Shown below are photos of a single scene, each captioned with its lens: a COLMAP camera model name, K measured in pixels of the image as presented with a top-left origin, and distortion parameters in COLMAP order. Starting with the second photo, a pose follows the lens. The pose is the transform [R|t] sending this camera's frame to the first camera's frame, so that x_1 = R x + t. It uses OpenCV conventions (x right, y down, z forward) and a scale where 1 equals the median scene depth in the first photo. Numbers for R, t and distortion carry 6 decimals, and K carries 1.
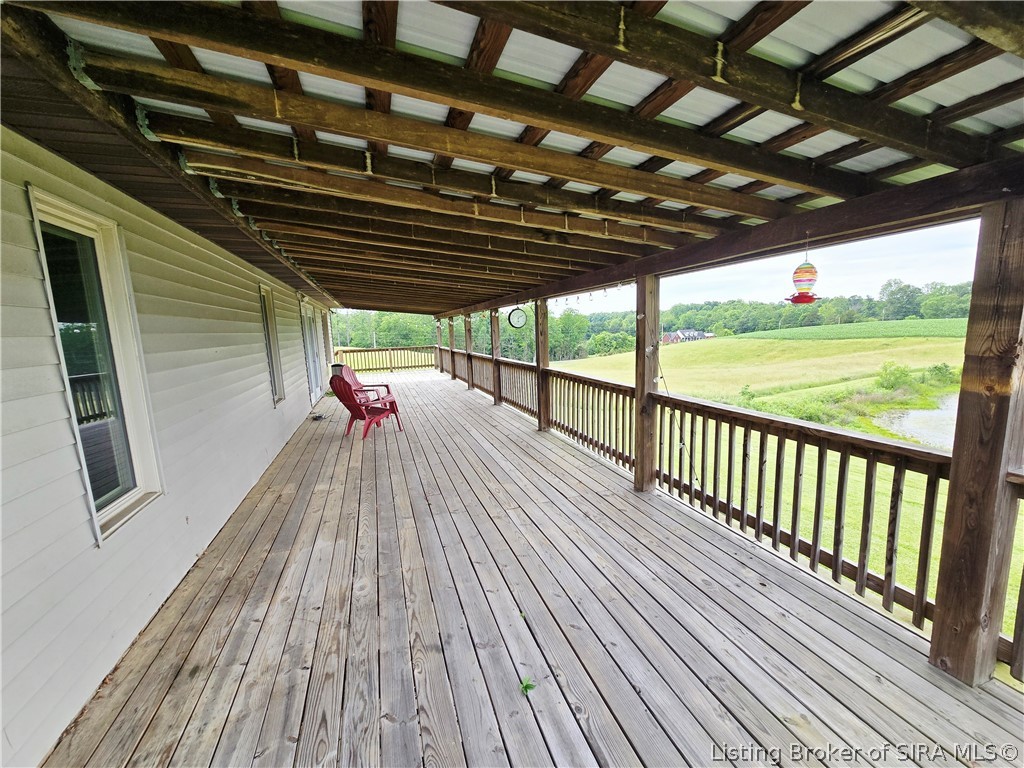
lens RADIAL K [[411.3, 0, 512.0], [0, 411.3, 384.0], [0, 0, 1]] dist [0.000256, 0.000017]
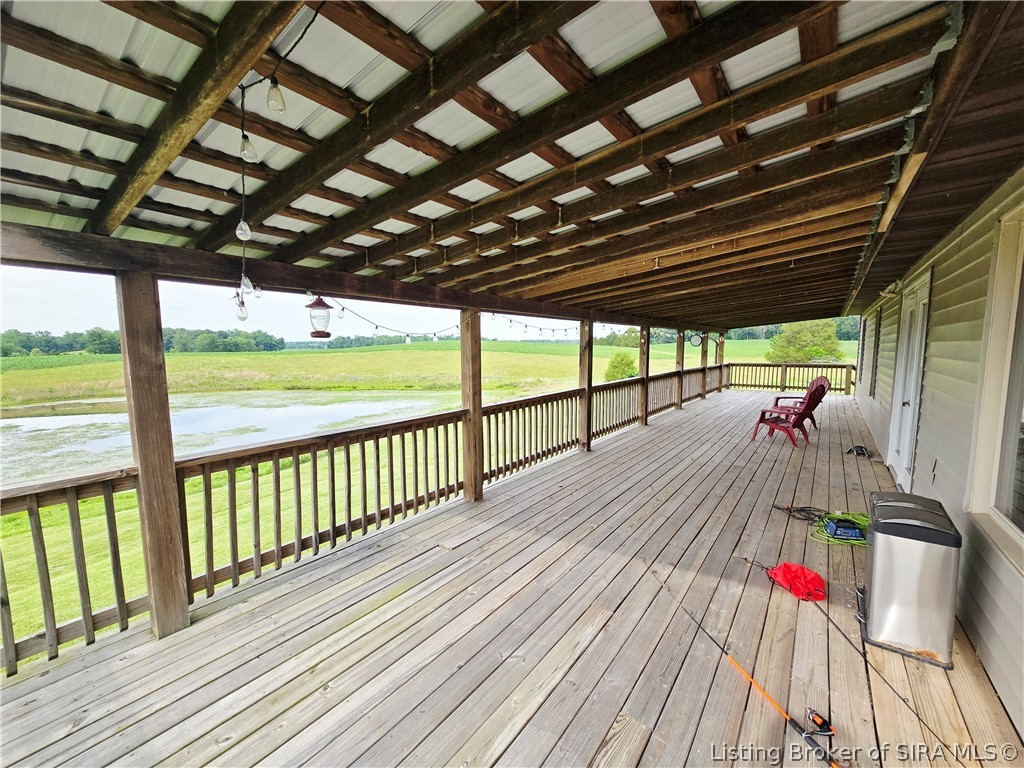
lens RADIAL K [[401.6, 0, 512.0], [0, 401.6, 384.0], [0, 0, 1]] dist [0.000044, 0.000003]
pose [[-0.550362, -0.090841, 0.829970, -0.590692], [0.099494, 0.979845, 0.173220, -0.213962], [-0.828977, 0.177911, -0.530231, 1.386970]]
